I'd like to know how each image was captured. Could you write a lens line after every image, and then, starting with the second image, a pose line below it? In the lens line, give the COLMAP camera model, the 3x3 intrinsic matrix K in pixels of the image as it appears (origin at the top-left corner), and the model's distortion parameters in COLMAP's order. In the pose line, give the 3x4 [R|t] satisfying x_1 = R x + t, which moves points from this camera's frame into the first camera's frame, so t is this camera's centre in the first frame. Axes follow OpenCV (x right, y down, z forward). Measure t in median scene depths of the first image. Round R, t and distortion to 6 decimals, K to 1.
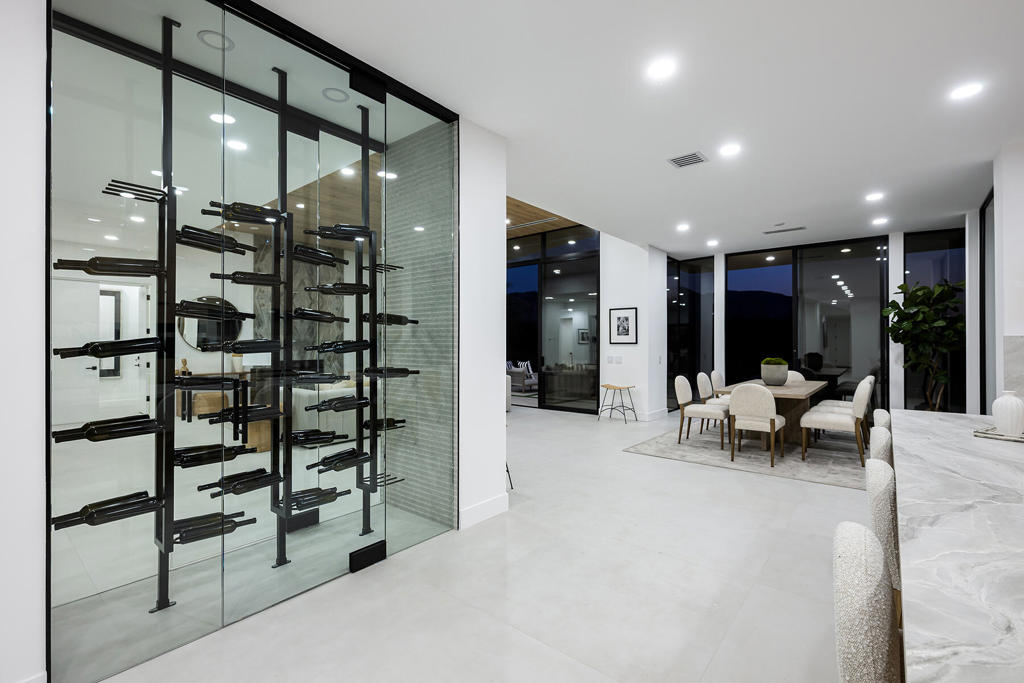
lens RADIAL K [[462.7, 0, 518.9], [0, 462.7, 339.5], [0, 0, 1]] dist [-0.001571, -0.000180]
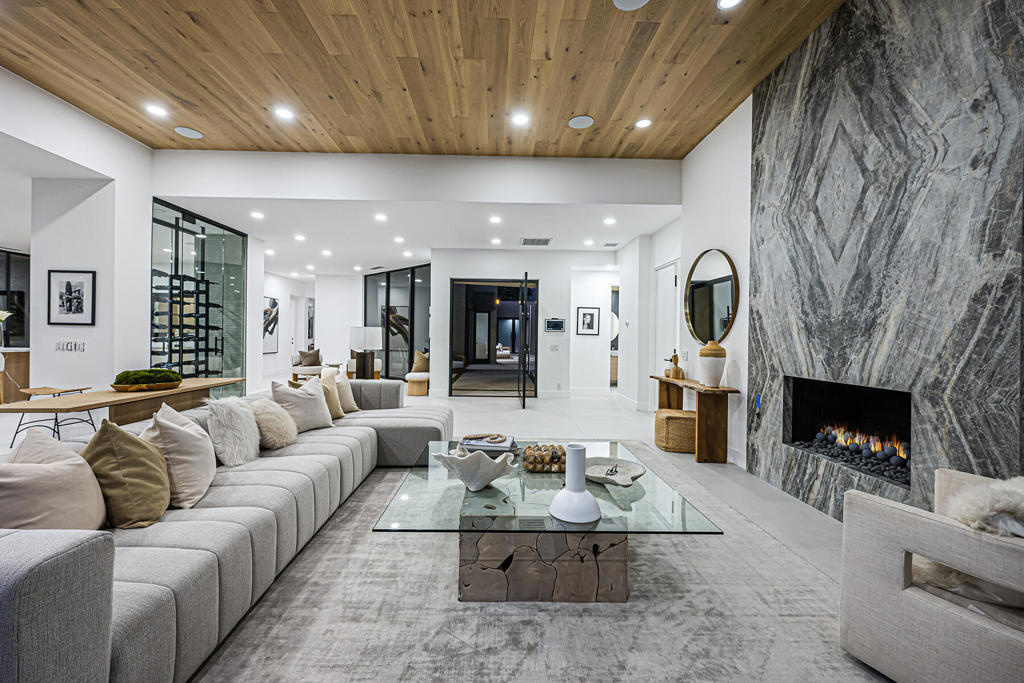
lens RADIAL K [[414.7, 0, 508.2], [0, 414.7, 338.0], [0, 0, 1]] dist [-0.001644, 0.002443]
pose [[-0.754121, -0.006869, -0.656700, -0.147828], [-0.009491, 0.999955, 0.000440, 0.020761], [0.656667, 0.006564, -0.754152, 1.342617]]
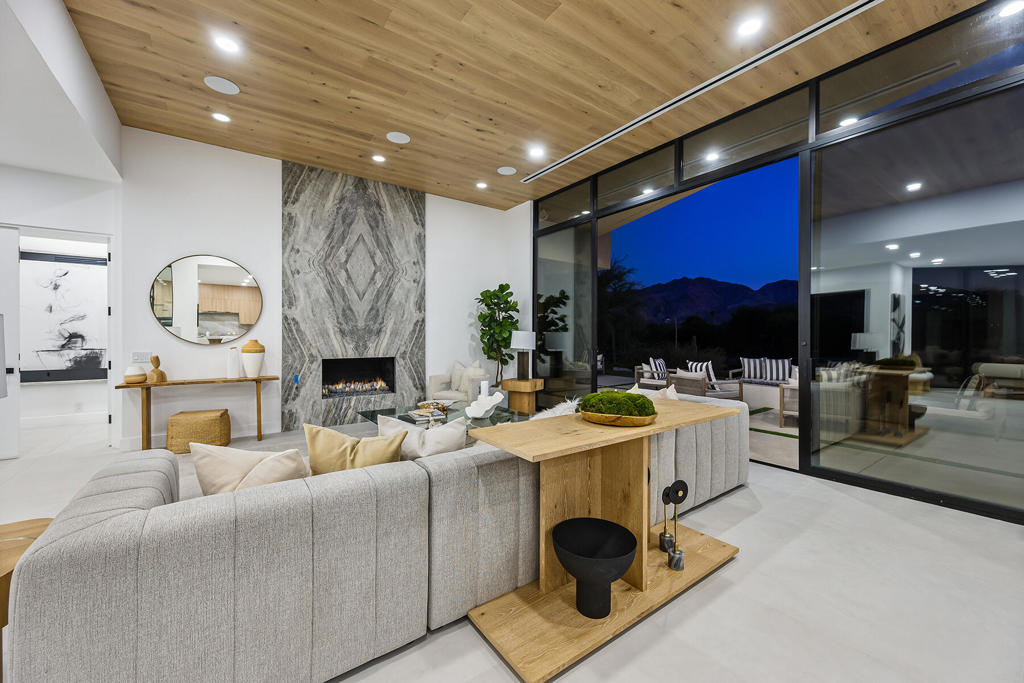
lens RADIAL K [[414.7, 0, 511.8], [0, 414.7, 336.9], [0, 0, 1]] dist [-0.001644, 0.002443]
pose [[0.968852, -0.001822, -0.247632, -0.149006], [0.002732, 0.999991, 0.003332, 0.016744], [0.247624, -0.003905, 0.968848, 0.614579]]
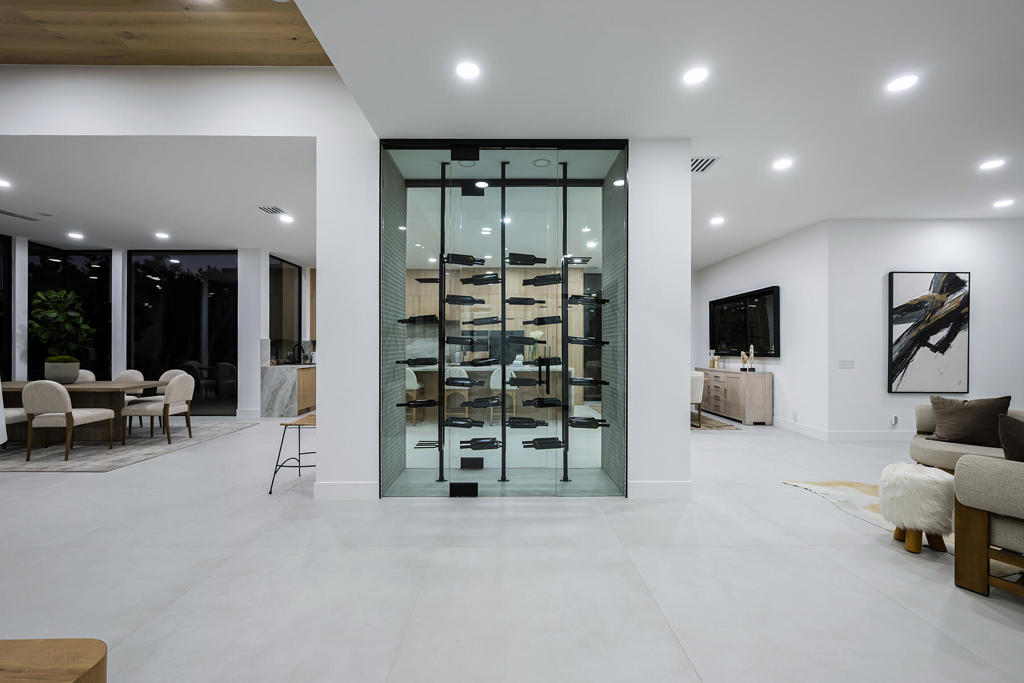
lens RADIAL K [[441.9, 0, 506.4], [0, 441.9, 348.9], [0, 0, 1]] dist [0.004086, 0.001803]
pose [[-0.635511, -0.002076, 0.772089, -0.583668], [-0.005909, 0.999980, -0.002174, 0.016955], [-0.772069, -0.005944, -0.635510, 0.666021]]
